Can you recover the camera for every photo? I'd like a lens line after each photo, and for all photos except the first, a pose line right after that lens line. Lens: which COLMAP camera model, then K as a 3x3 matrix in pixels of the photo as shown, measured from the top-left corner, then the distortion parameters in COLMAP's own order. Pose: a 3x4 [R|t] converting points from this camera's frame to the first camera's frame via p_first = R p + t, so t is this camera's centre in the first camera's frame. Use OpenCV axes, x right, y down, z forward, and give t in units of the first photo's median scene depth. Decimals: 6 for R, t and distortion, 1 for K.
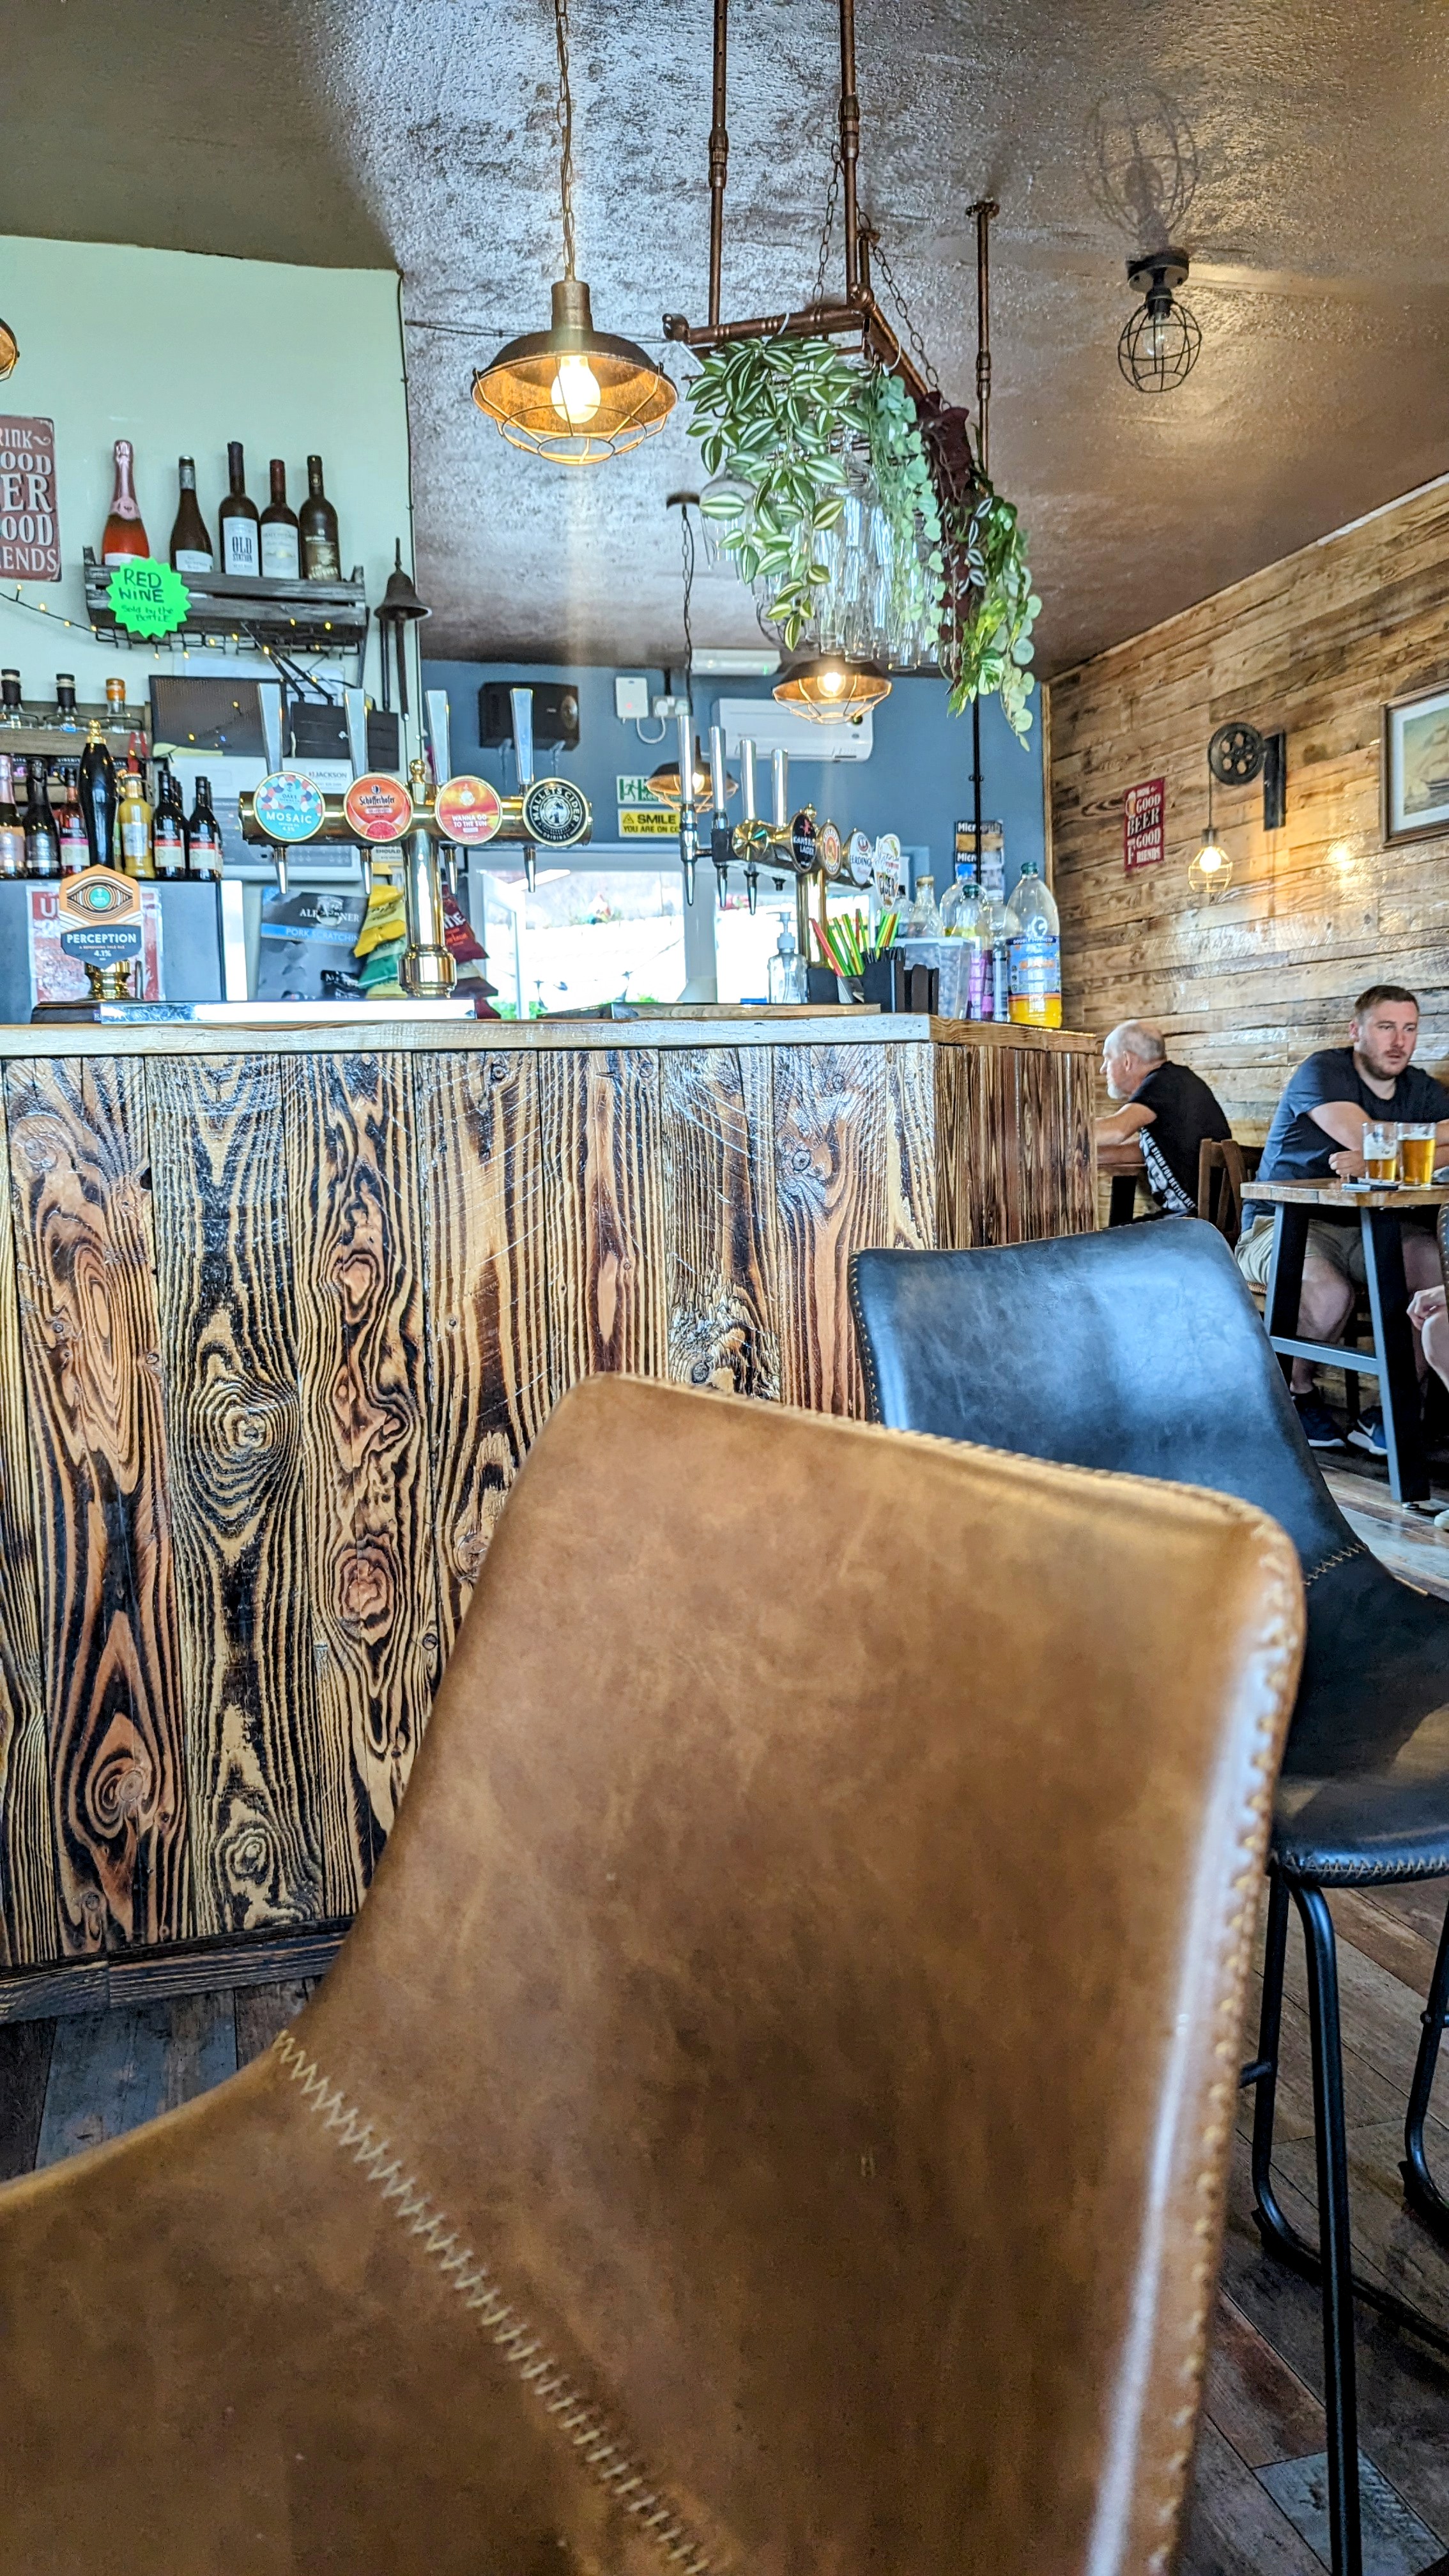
lens RADIAL K [[1898.0, 0, 728.3], [0, 1898.0, 1283.1], [0, 0, 1]] dist [-0.005456, -0.005455]
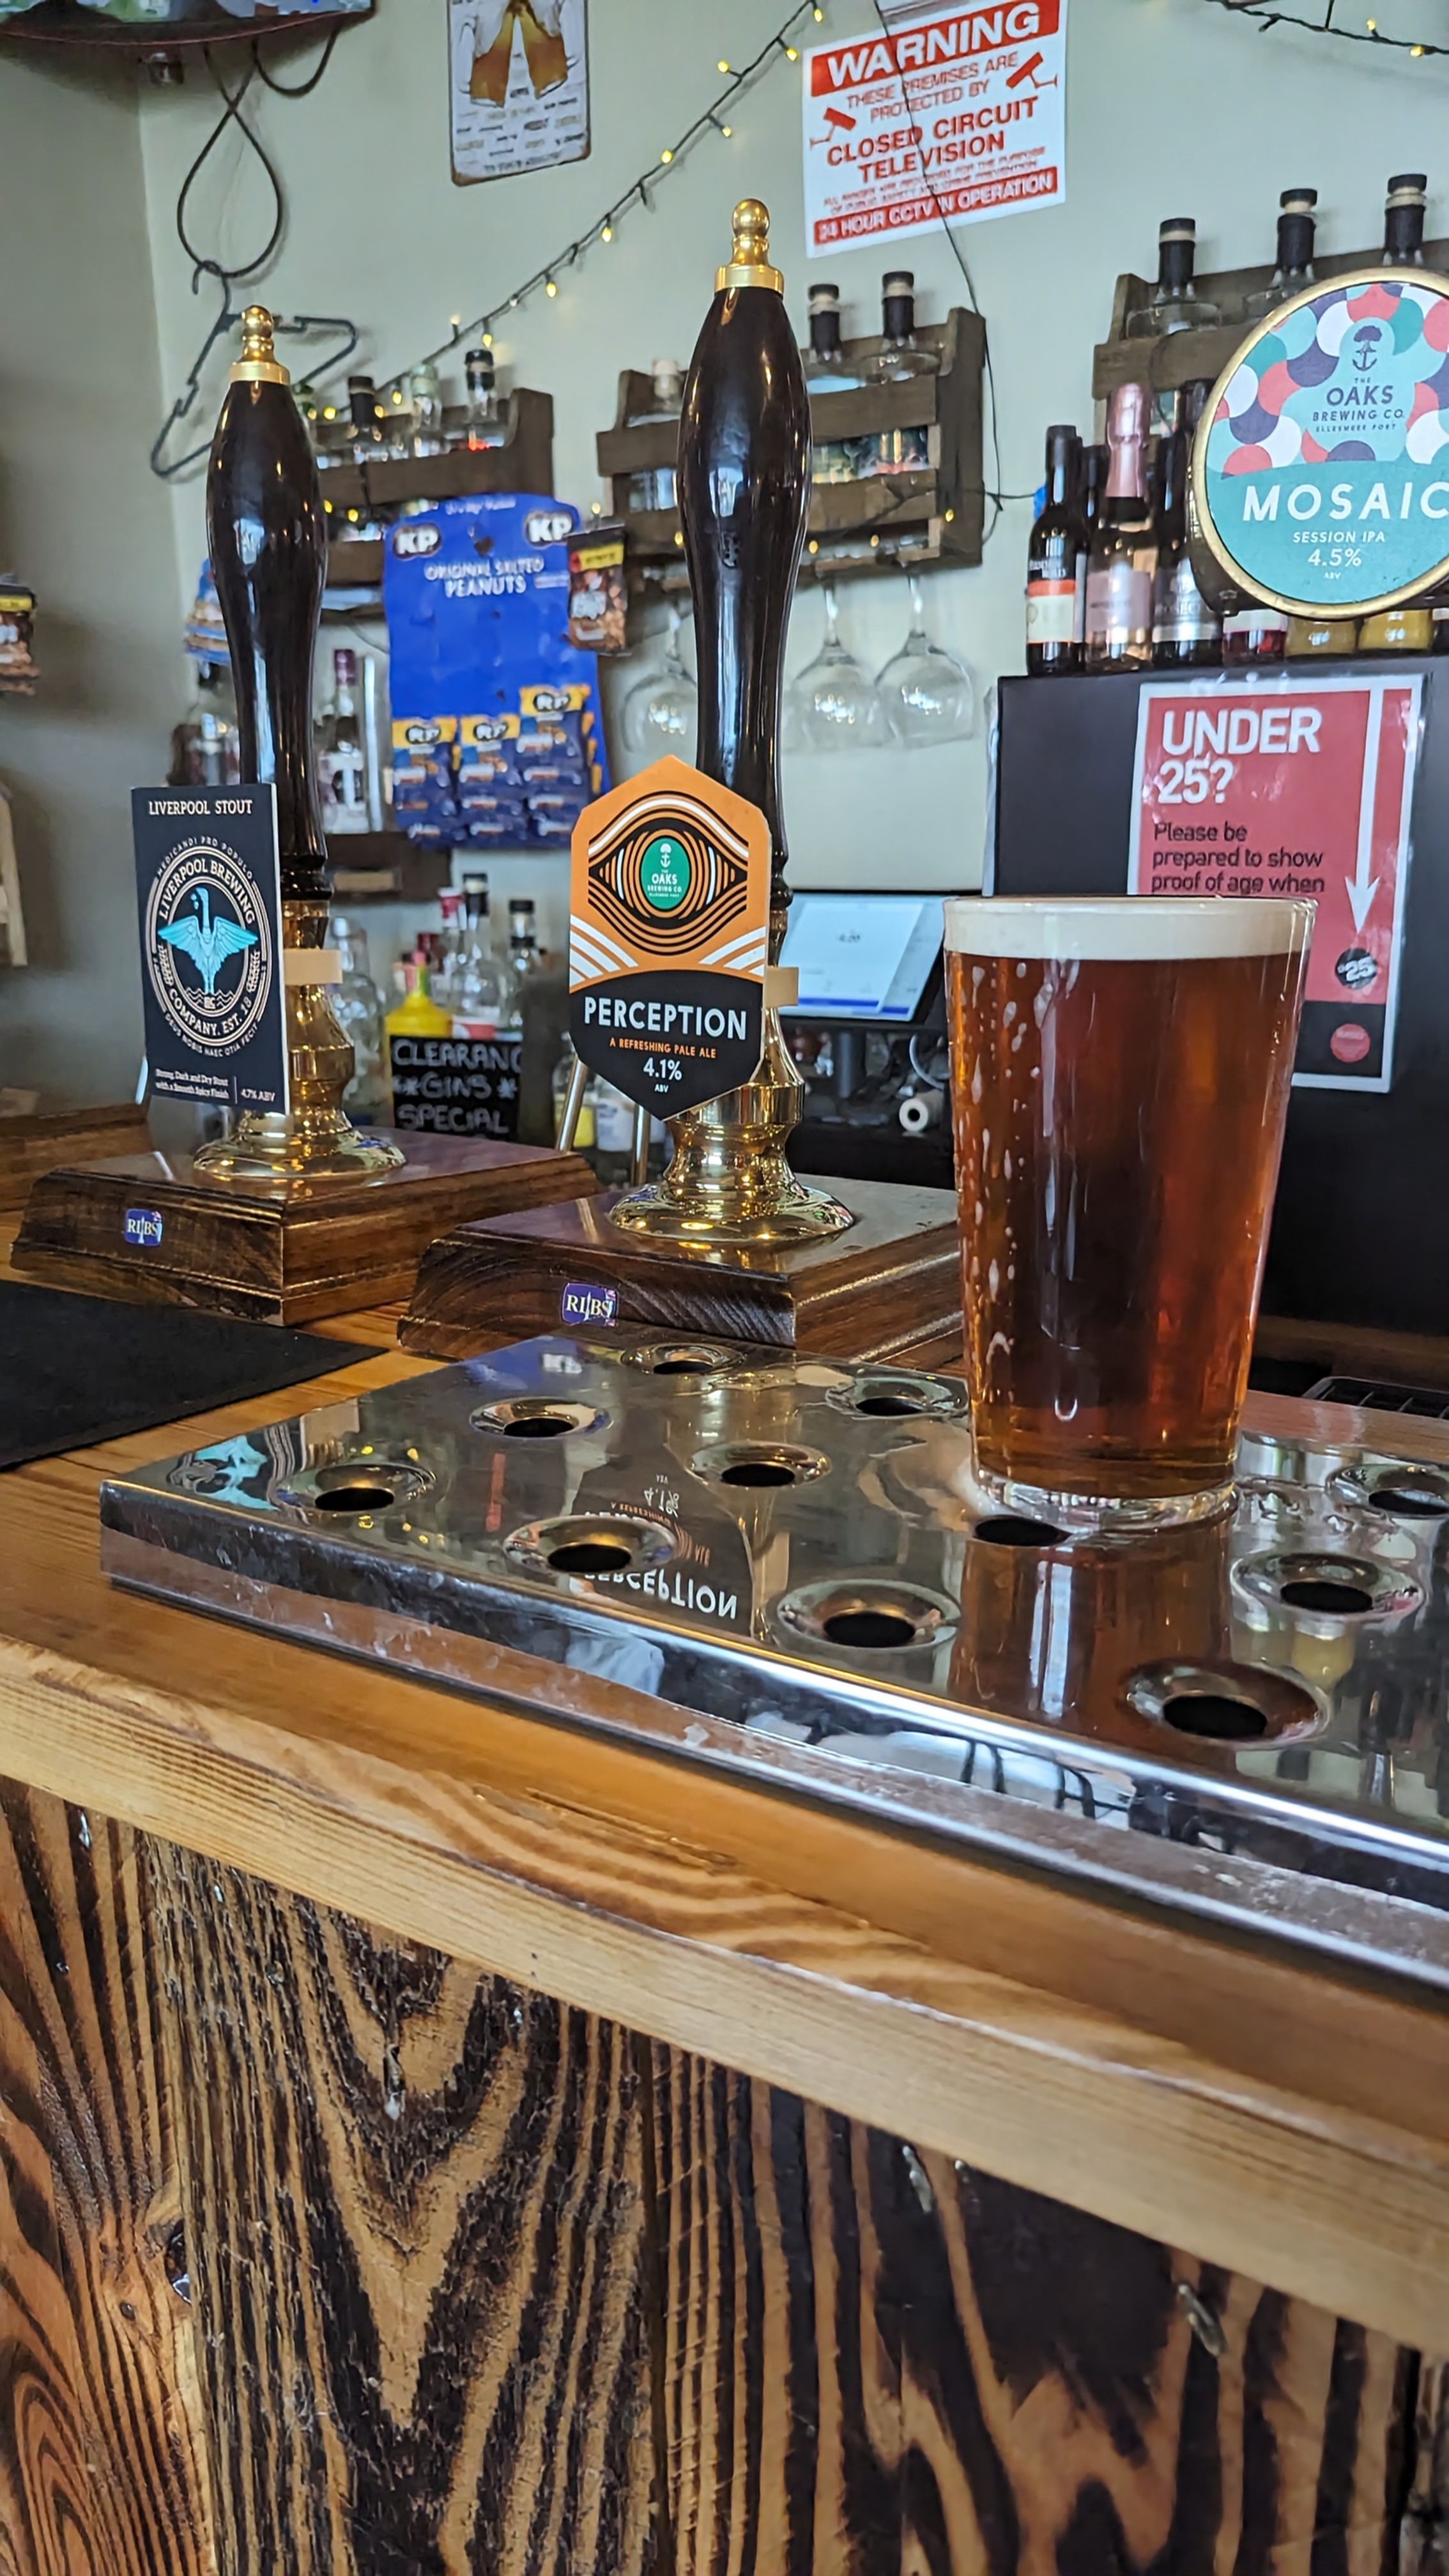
lens RADIAL K [[1898.0, 0, 728.6], [0, 1898.0, 1299.9], [0, 0, 1]] dist [-0.005456, -0.005455]
pose [[0.662432, 0.199662, -0.722024, -0.106618], [-0.074311, 0.976587, 0.201879, -0.198879], [0.745427, -0.080077, 0.661760, 0.813590]]
